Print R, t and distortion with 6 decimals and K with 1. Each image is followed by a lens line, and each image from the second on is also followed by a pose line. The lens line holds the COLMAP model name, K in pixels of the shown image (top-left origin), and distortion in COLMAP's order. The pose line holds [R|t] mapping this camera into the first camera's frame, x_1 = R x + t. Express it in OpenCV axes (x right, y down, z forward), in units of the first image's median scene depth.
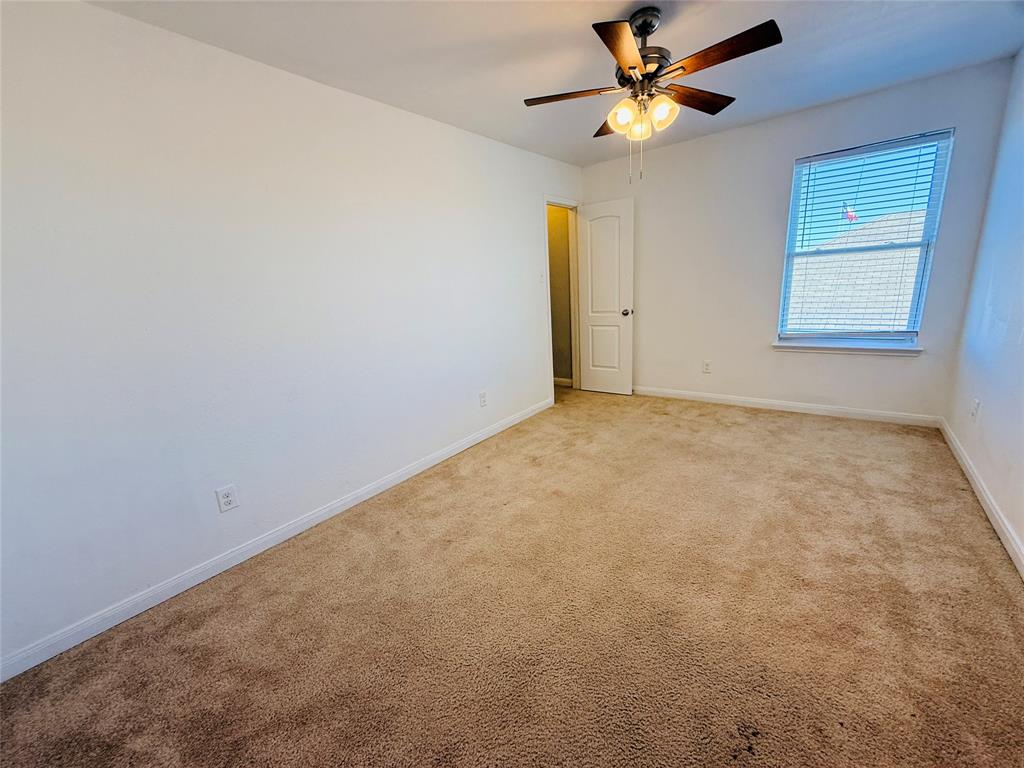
lens RADIAL K [[408.4, 0, 509.7], [0, 408.4, 386.6], [0, 0, 1]] dist [-0.001815, -0.000405]
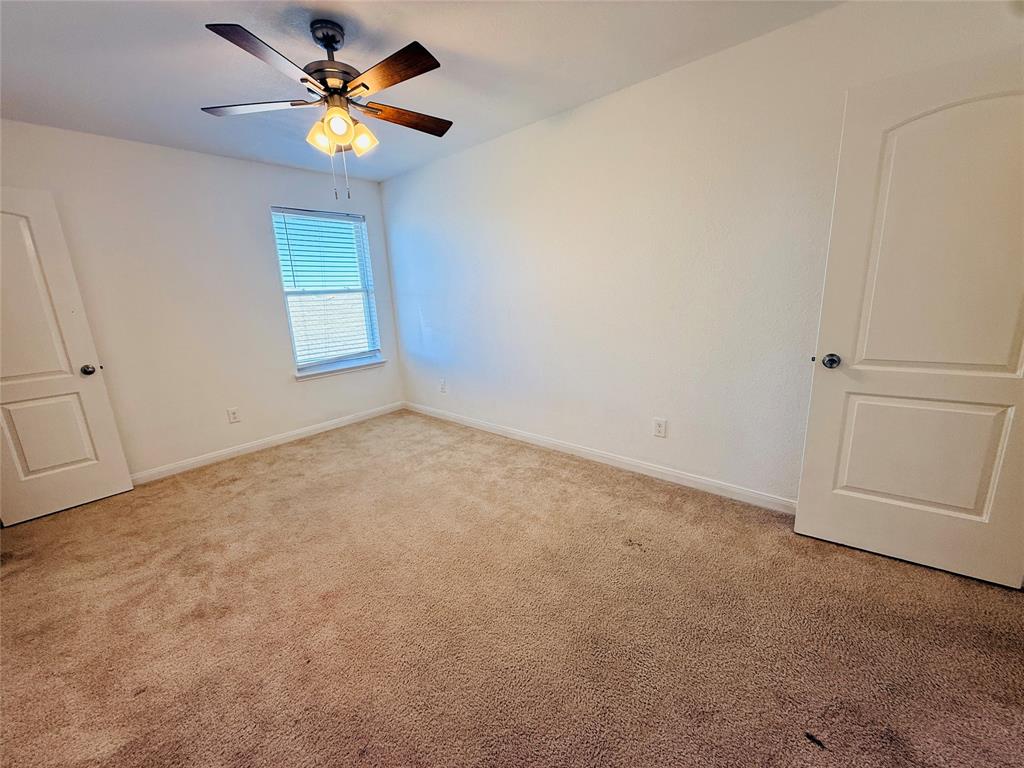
lens RADIAL K [[408.4, 0, 509.7], [0, 408.4, 386.6], [0, 0, 1]] dist [-0.001815, -0.000405]
pose [[0.059560, -0.166997, 0.984157, -0.387289], [0.285030, 0.947707, 0.143563, -0.076636], [-0.956666, 0.271964, 0.104044, 0.394729]]
